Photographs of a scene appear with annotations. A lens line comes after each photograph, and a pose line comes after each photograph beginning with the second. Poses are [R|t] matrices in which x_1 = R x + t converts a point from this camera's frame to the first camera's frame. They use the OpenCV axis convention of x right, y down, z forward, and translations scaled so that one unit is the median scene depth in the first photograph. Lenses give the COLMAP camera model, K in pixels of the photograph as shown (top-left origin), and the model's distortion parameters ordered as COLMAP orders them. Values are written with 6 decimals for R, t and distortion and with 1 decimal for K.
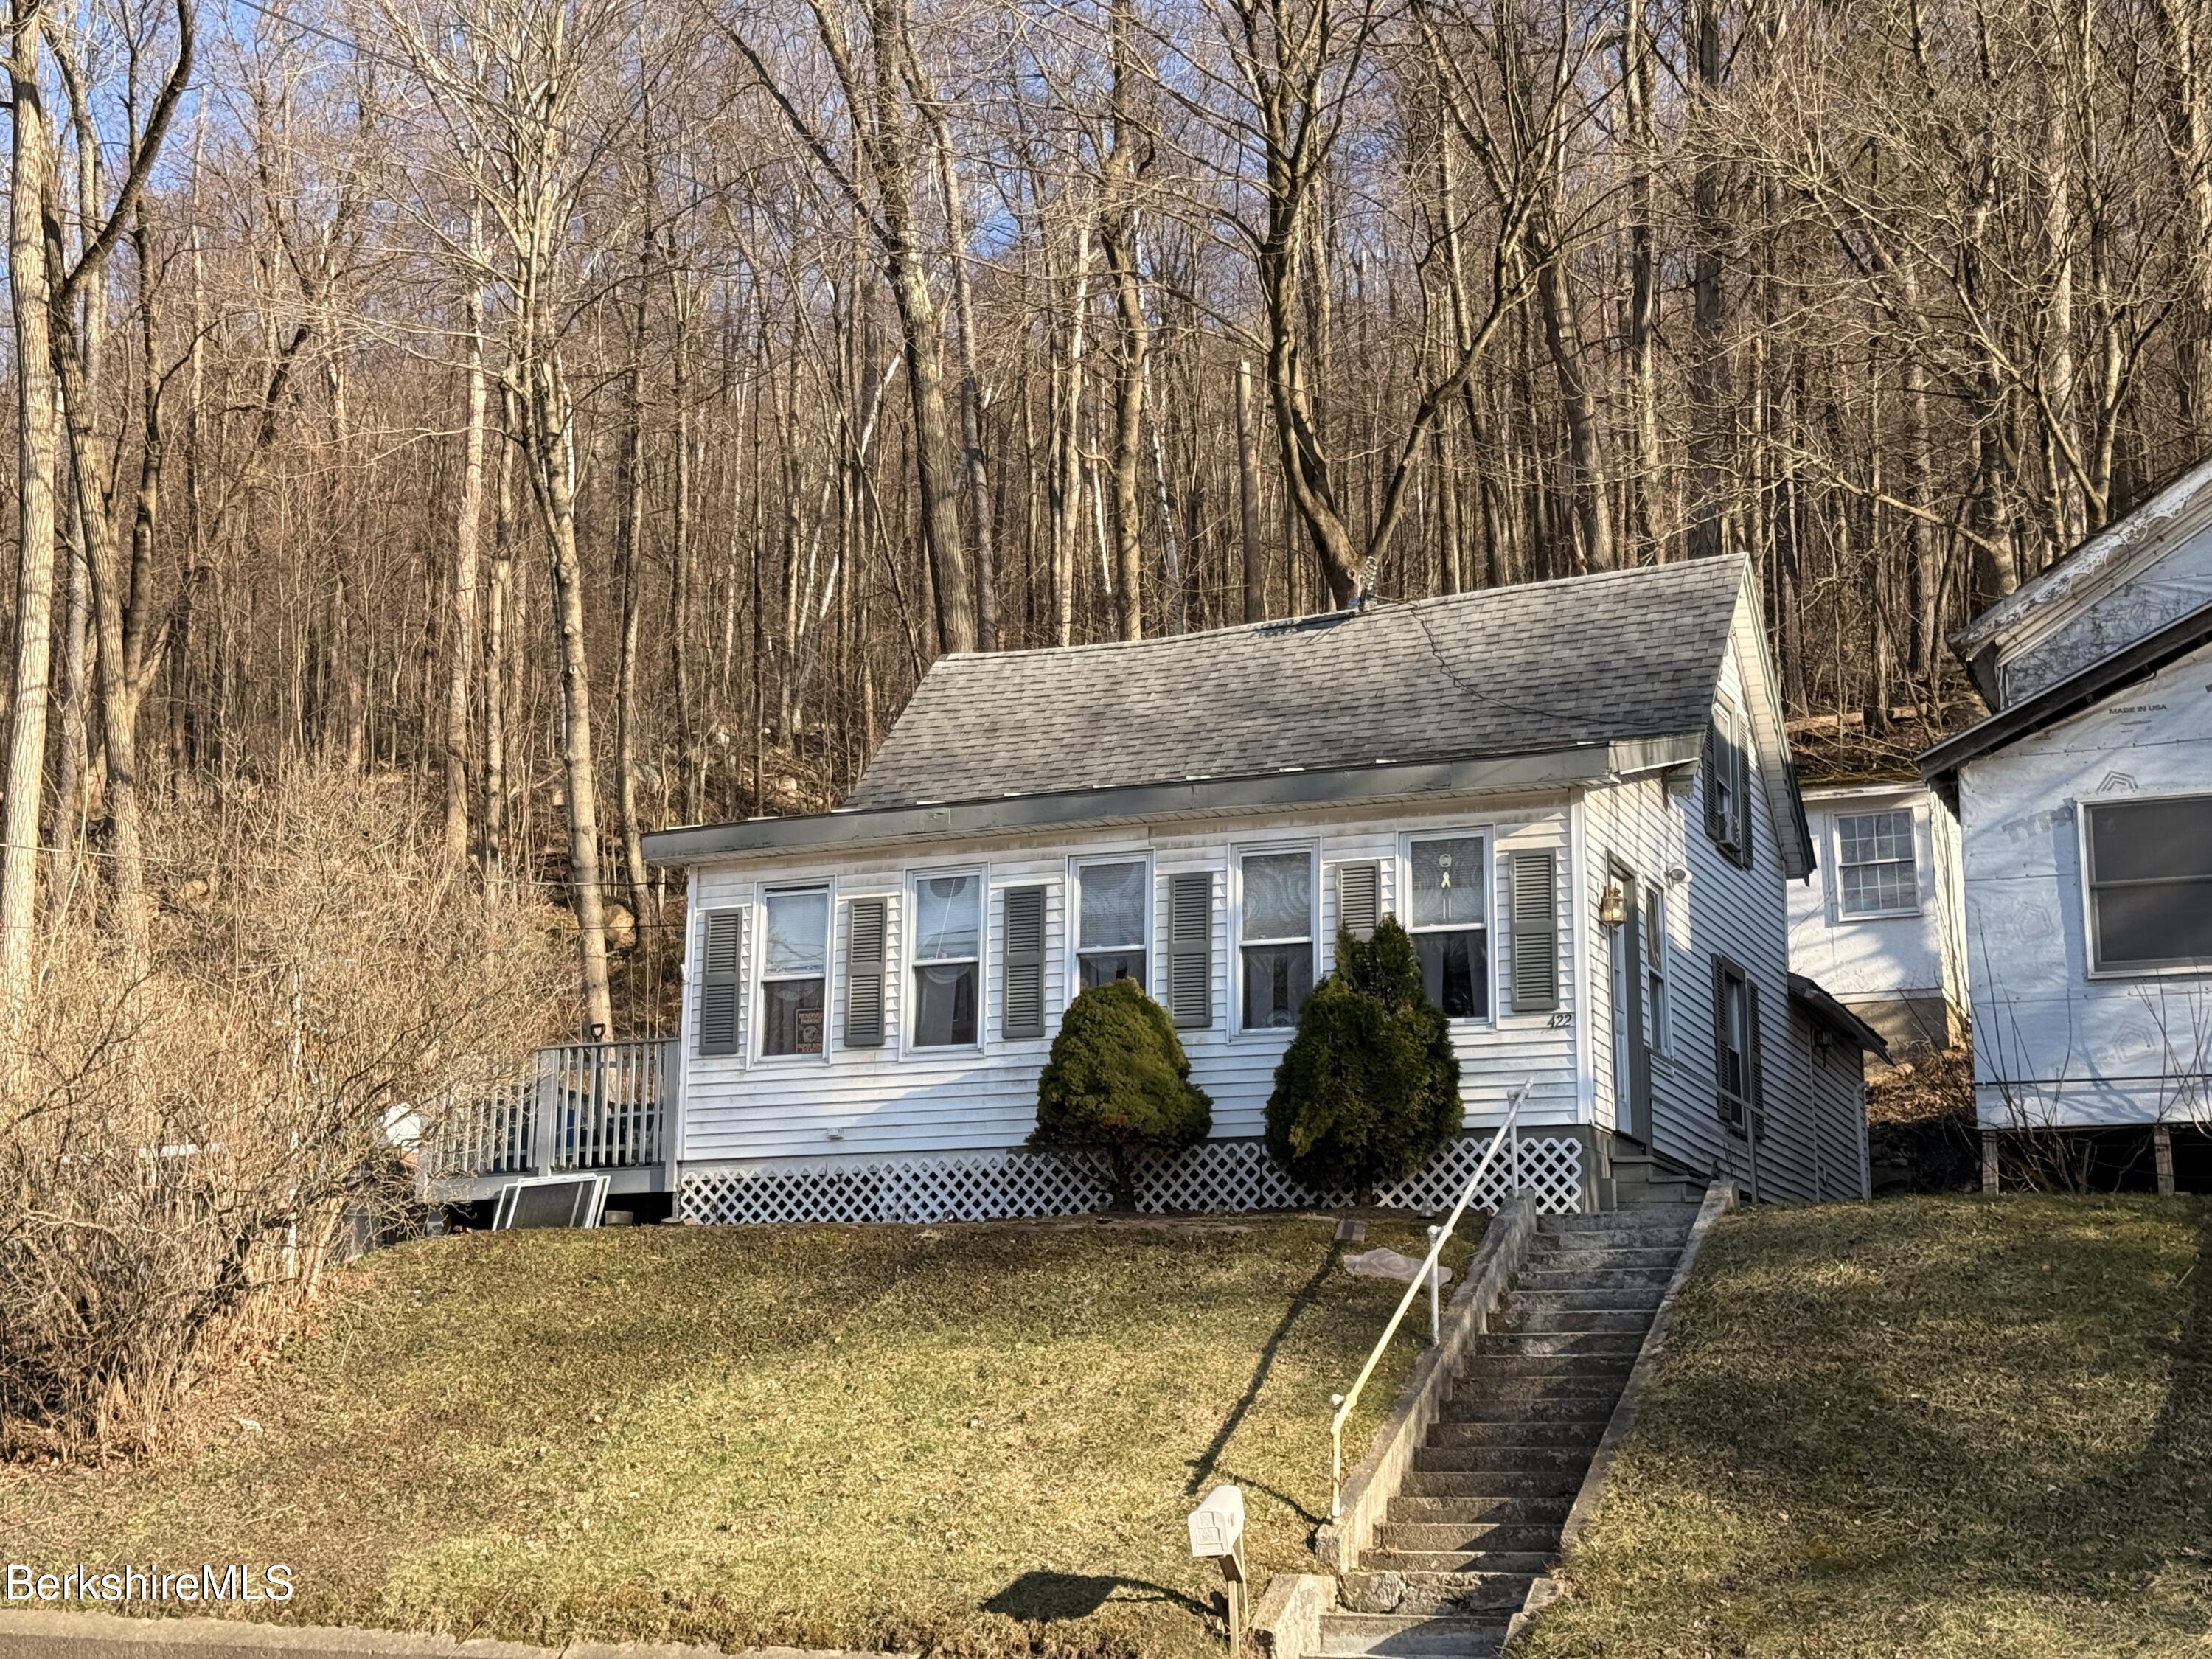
lens RADIAL K [[3179.0, 0, 1106.0], [0, 3179.0, 829.5], [0, 0, 1]] dist [0.133602, -0.143242]
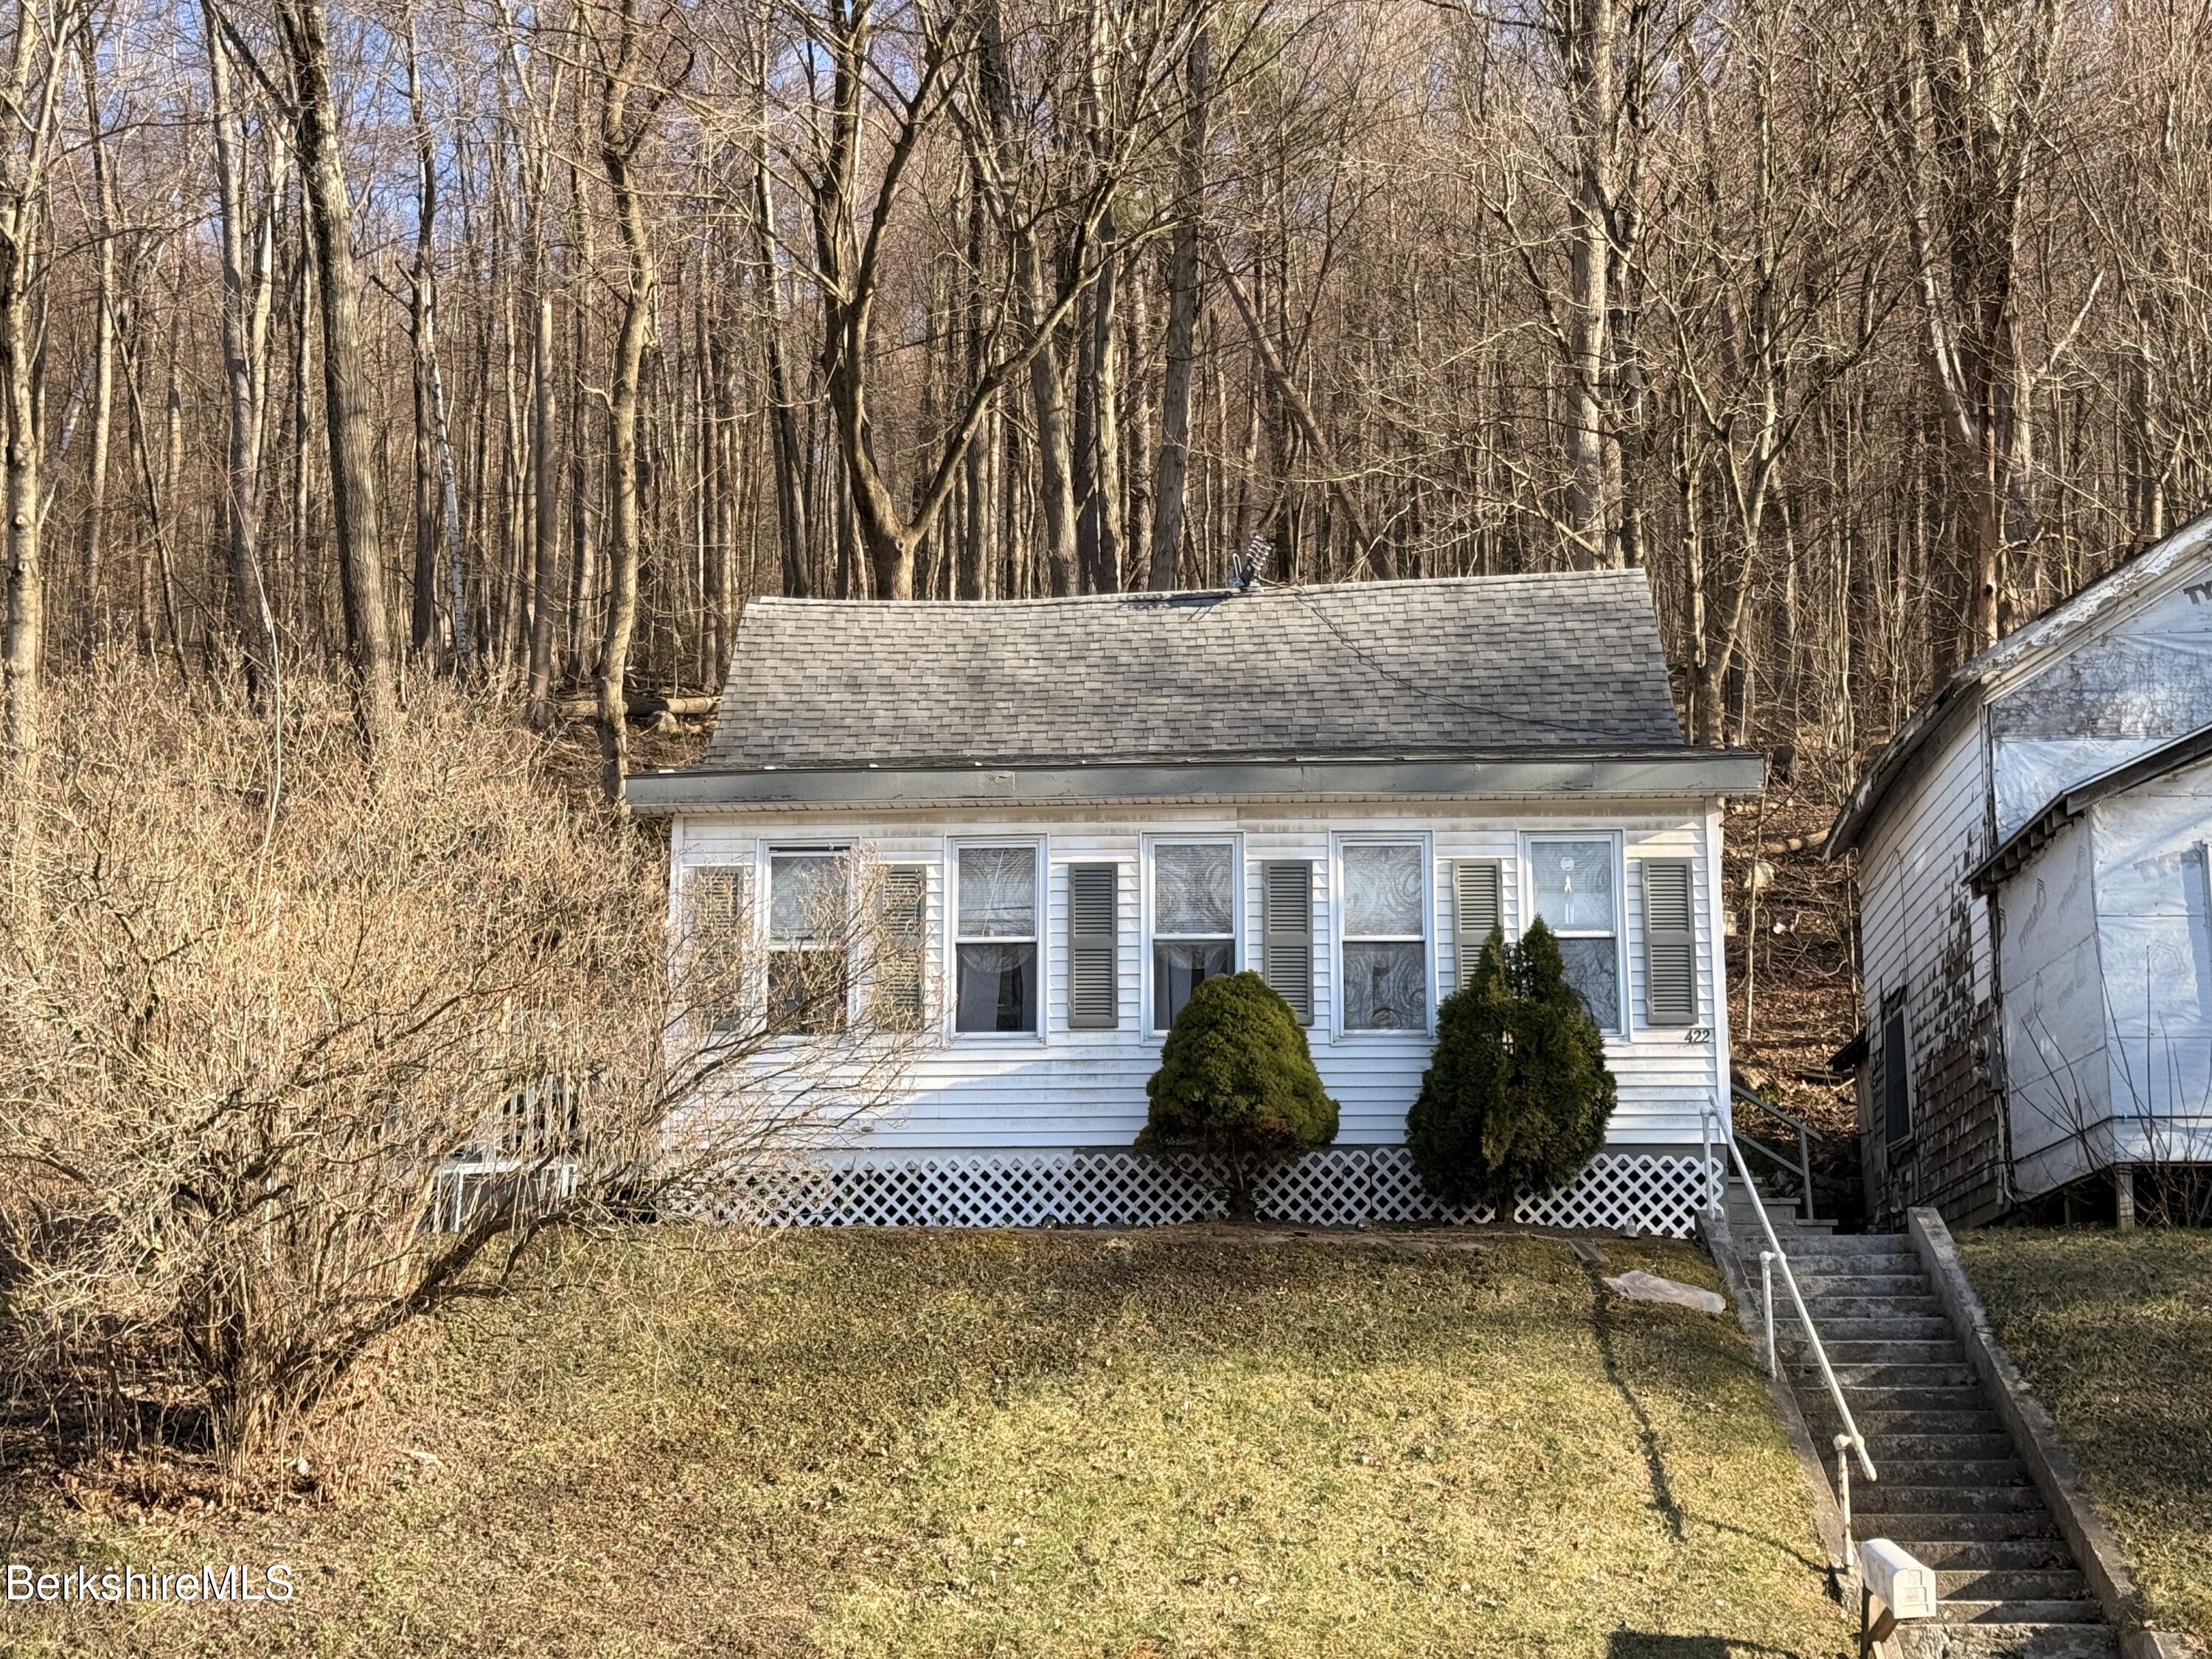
lens RADIAL K [[3179.0, 0, 1106.0], [0, 3179.0, 829.5], [0, 0, 1]] dist [0.133602, -0.143242]
pose [[0.937368, 0.063100, 0.342579, -0.341361], [-0.064691, 0.997882, -0.006792, 0.014424], [-0.342282, -0.015795, 0.939464, 0.138646]]
